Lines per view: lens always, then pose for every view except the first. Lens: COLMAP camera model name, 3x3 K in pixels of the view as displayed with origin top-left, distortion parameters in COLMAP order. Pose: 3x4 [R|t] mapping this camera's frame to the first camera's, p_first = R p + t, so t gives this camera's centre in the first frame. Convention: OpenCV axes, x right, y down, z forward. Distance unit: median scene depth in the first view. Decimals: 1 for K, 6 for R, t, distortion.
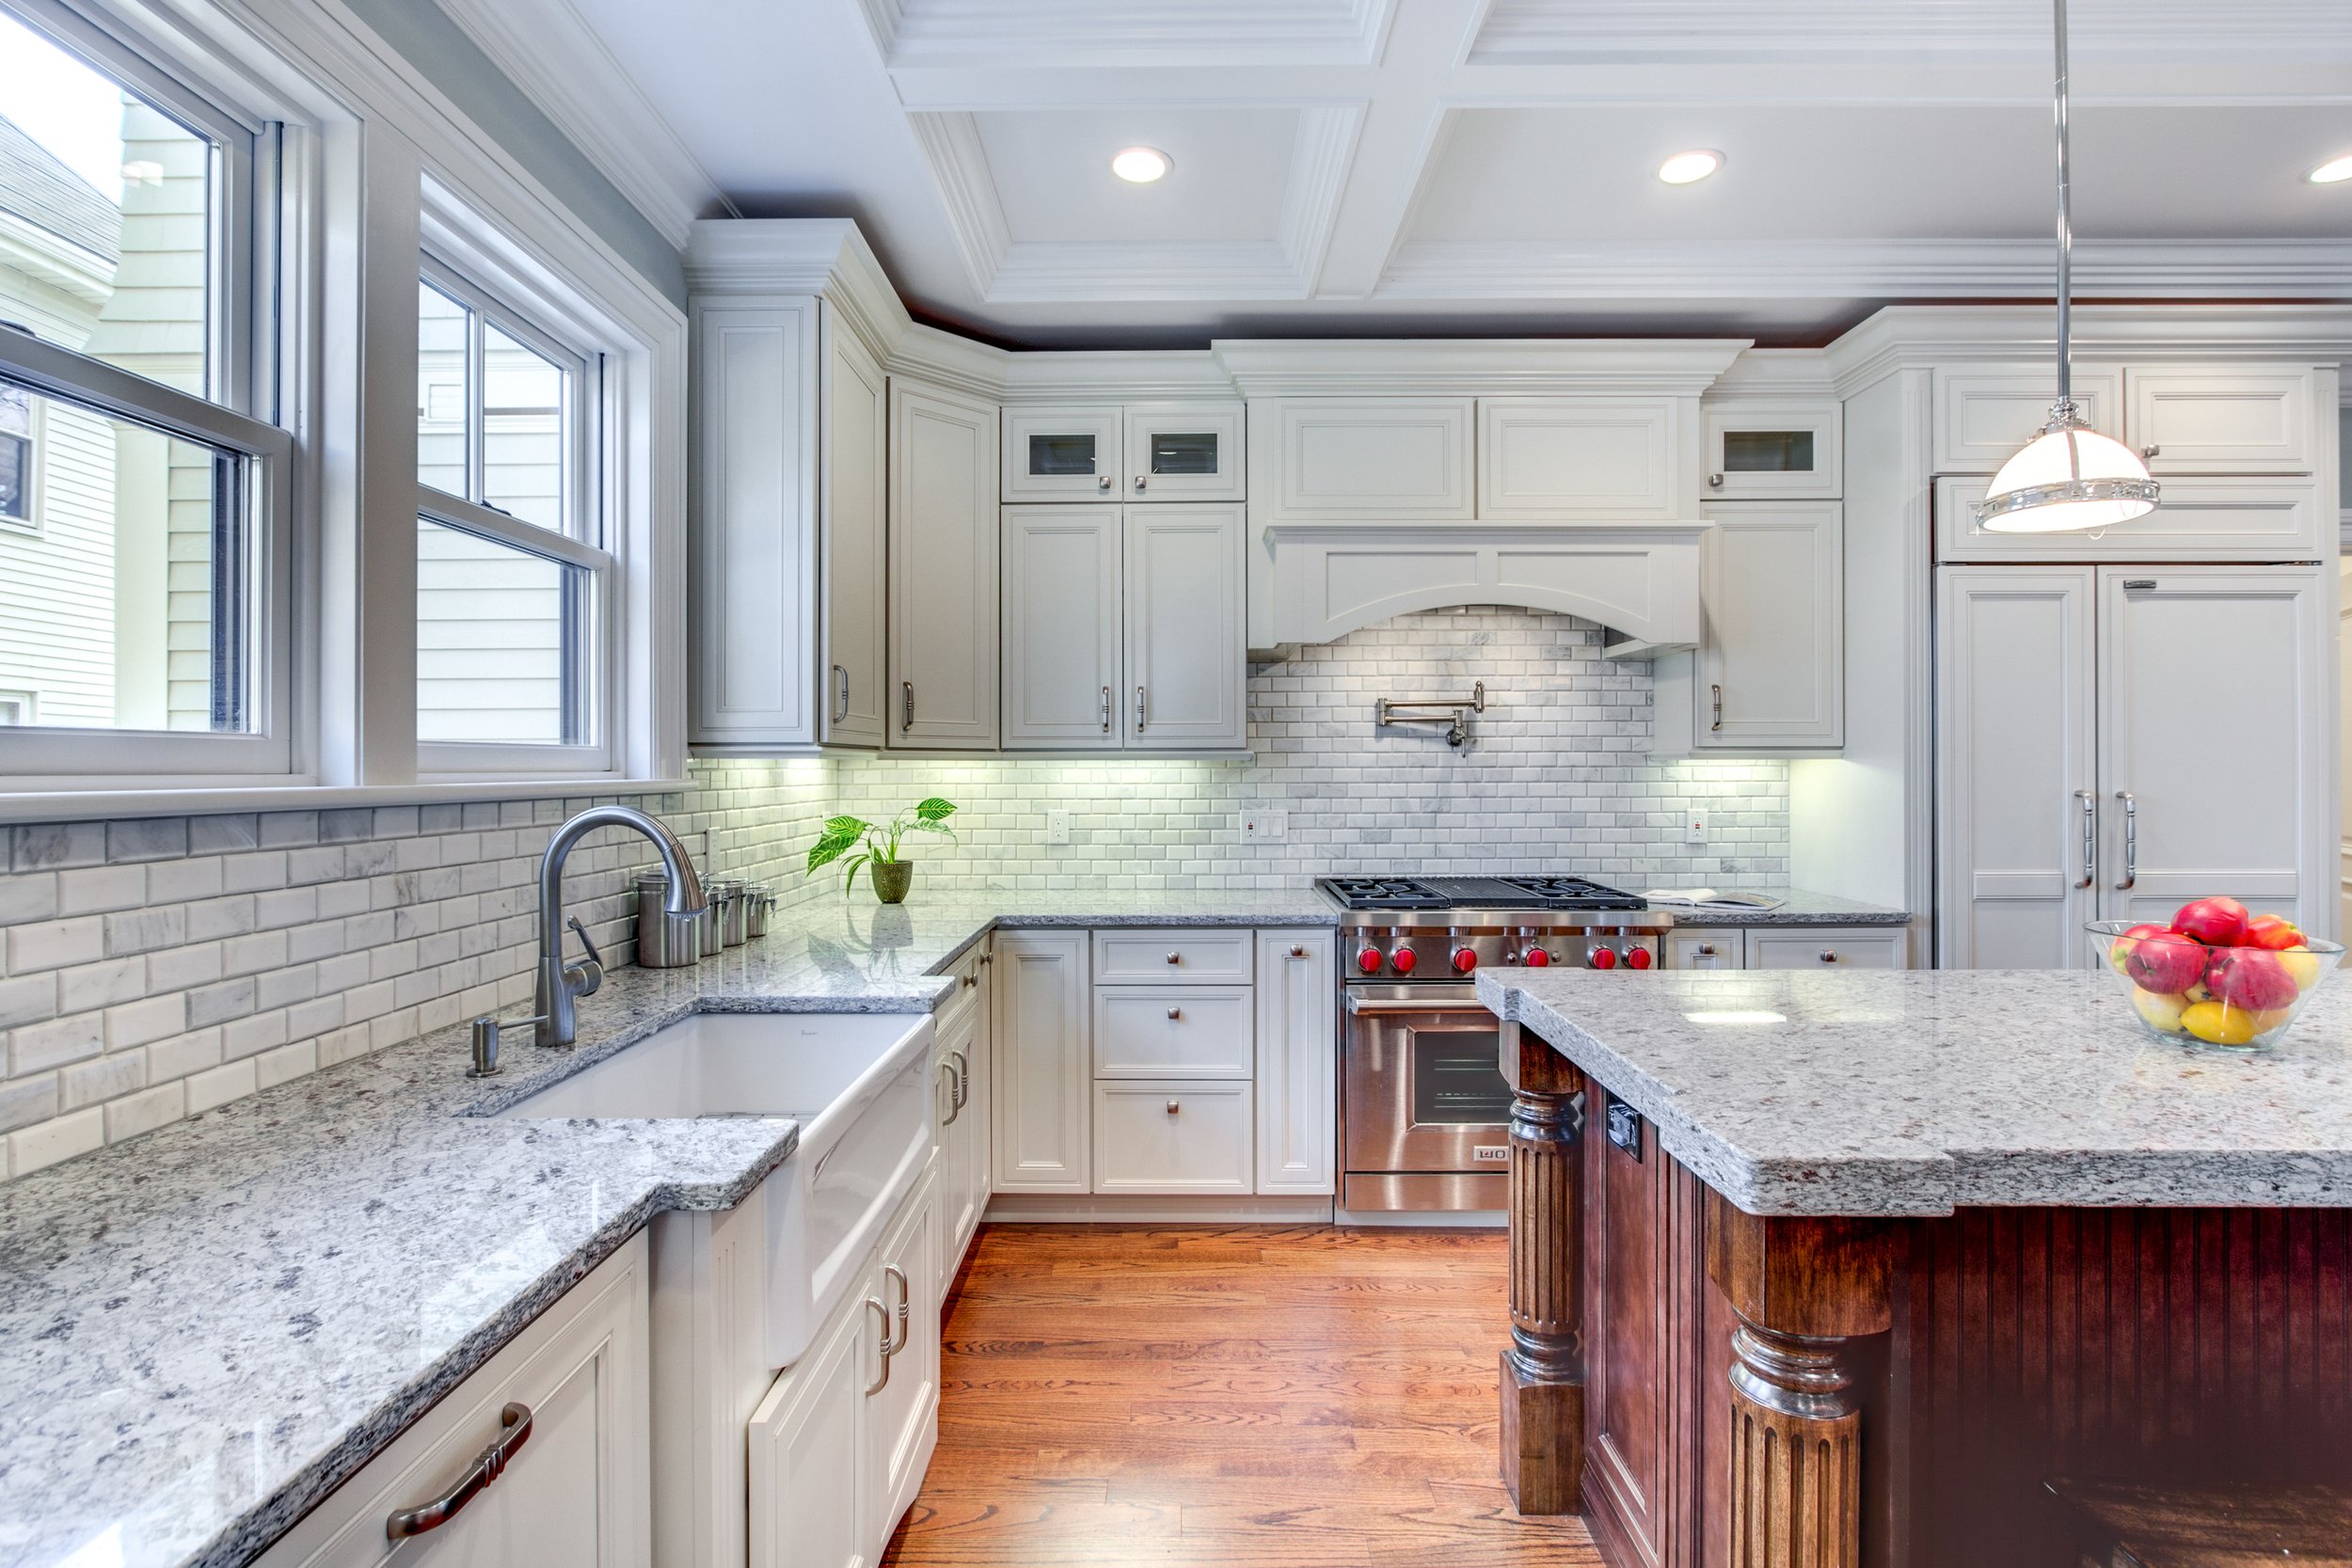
lens RADIAL K [[1092.1, 0, 1176.0], [0, 1092.1, 784.0], [0, 0, 1]] dist [-0.062013, -0.000031]
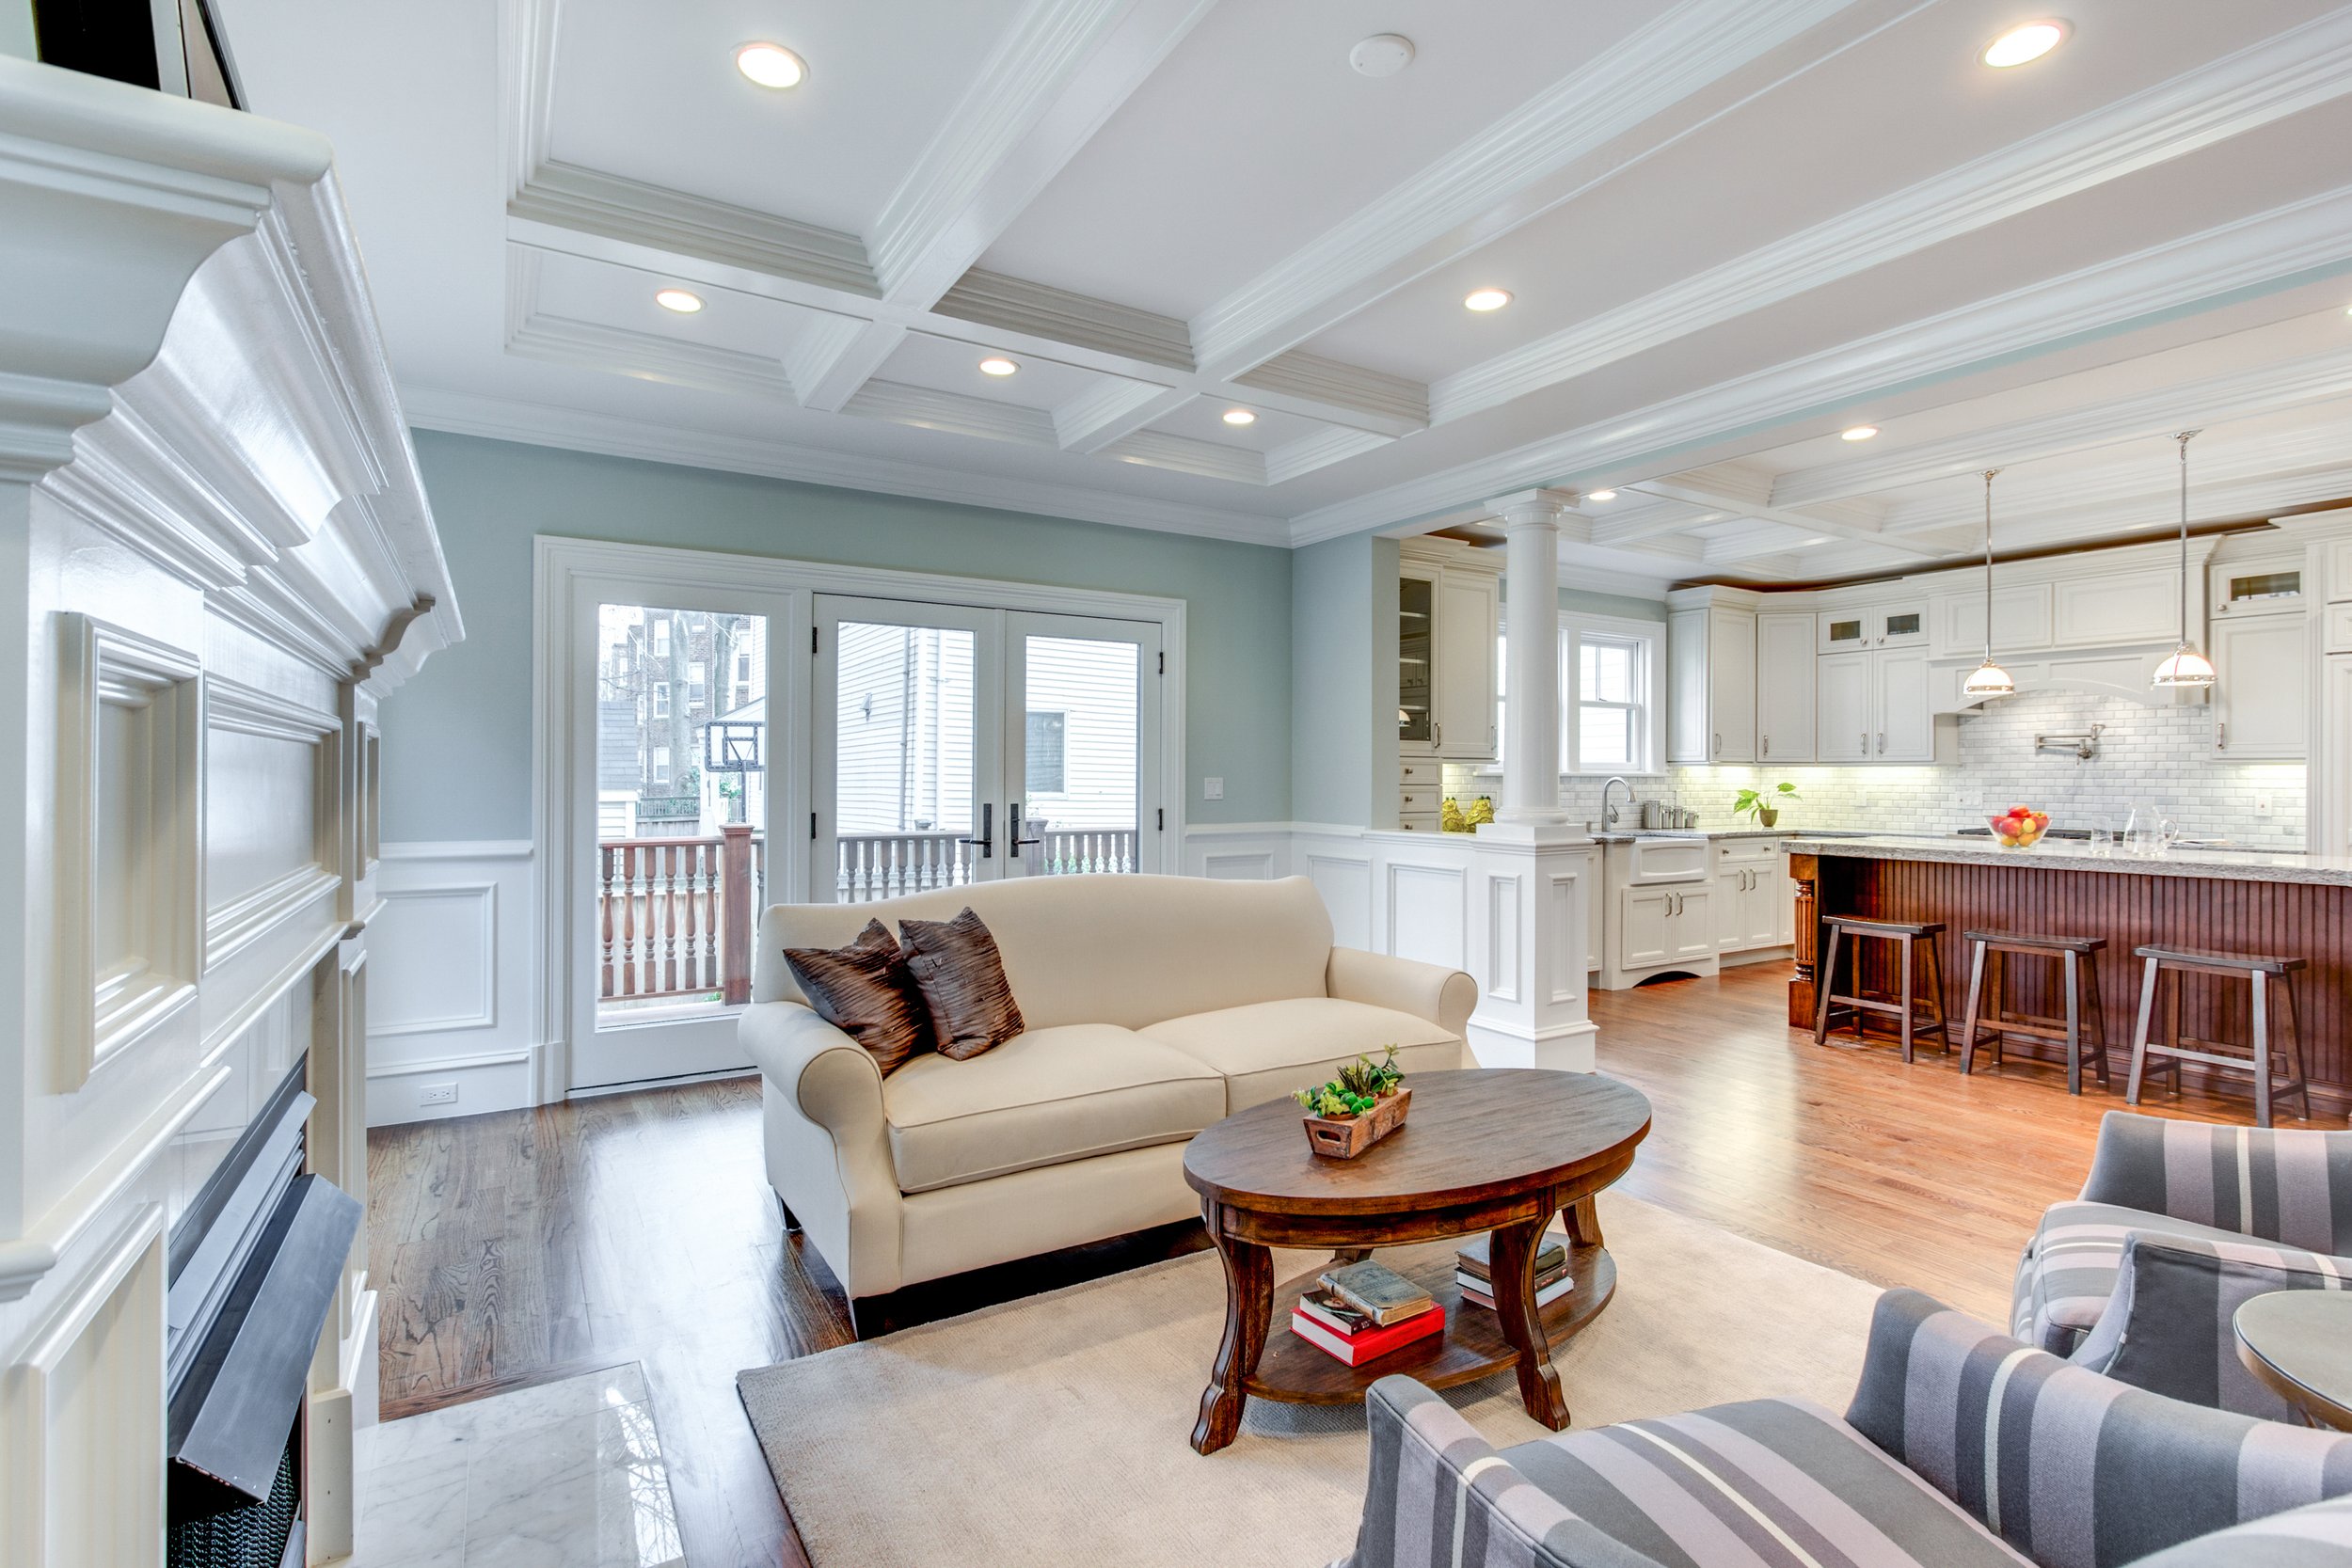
lens RADIAL K [[1102.1, 0, 1176.0], [0, 1102.1, 784.0], [0, 0, 1]] dist [0.000158, 0.000170]
pose [[0.524398, 0.011376, -0.851397, 1.044681], [-0.014936, 0.999880, 0.004160, 0.023357], [0.851342, 0.010535, 0.524505, -1.286971]]
